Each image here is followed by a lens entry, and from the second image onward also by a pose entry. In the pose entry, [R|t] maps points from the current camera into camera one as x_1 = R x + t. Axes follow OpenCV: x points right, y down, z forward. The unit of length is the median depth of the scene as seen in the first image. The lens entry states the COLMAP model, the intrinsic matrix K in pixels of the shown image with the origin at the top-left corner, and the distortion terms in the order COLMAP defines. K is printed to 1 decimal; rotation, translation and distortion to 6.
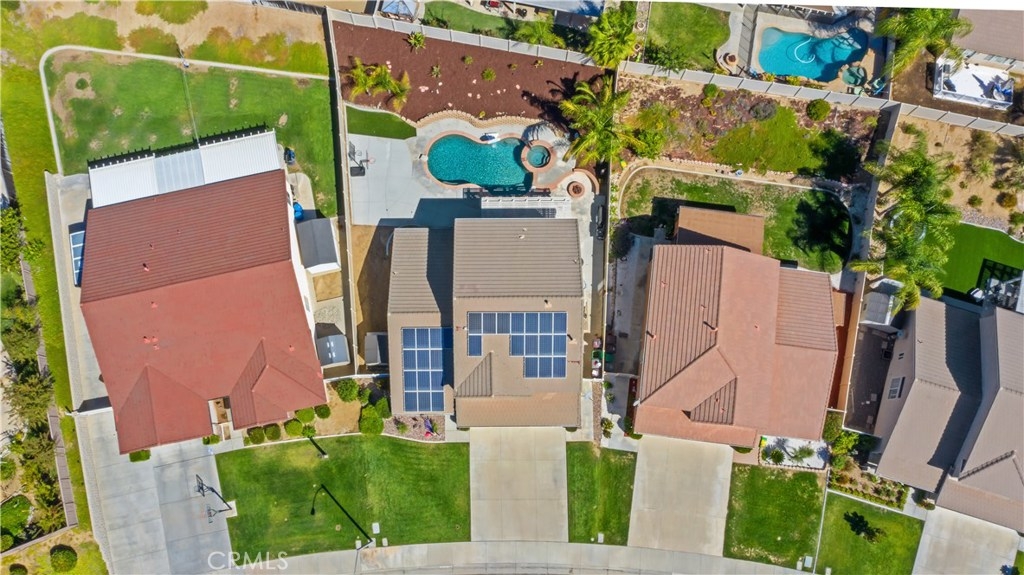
lens RADIAL K [[793.8, 0, 511.3], [0, 793.8, 287.3], [0, 0, 1]] dist [-0.027773, -0.002134]
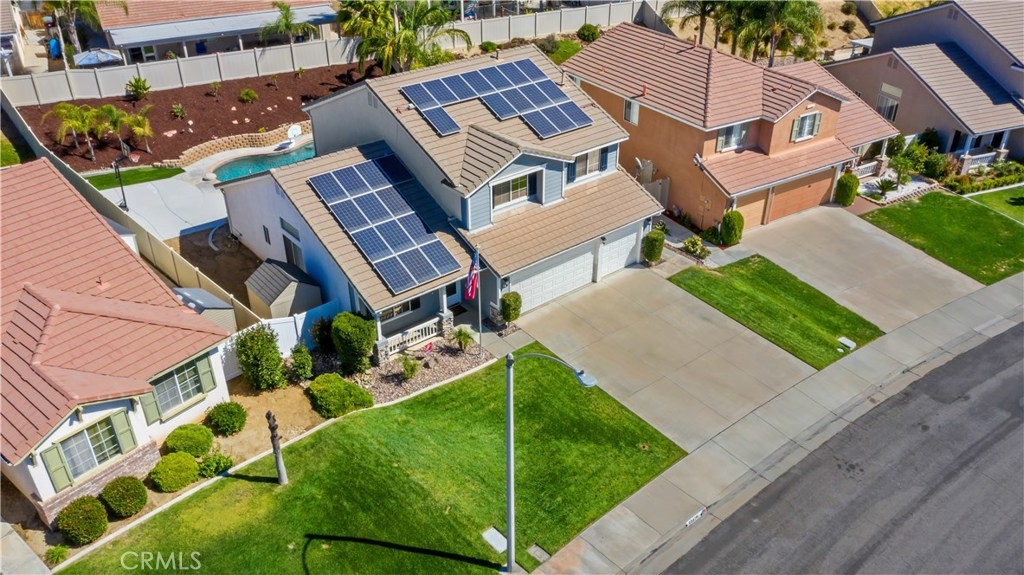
lens RADIAL K [[793.8, 0, 513.8], [0, 793.8, 287.1], [0, 0, 1]] dist [-0.027773, -0.002134]
pose [[0.773367, -0.338340, 0.536124, -0.321838], [0.625401, 0.545648, -0.557800, 0.449213], [-0.103809, 0.766677, 0.633585, 0.666640]]
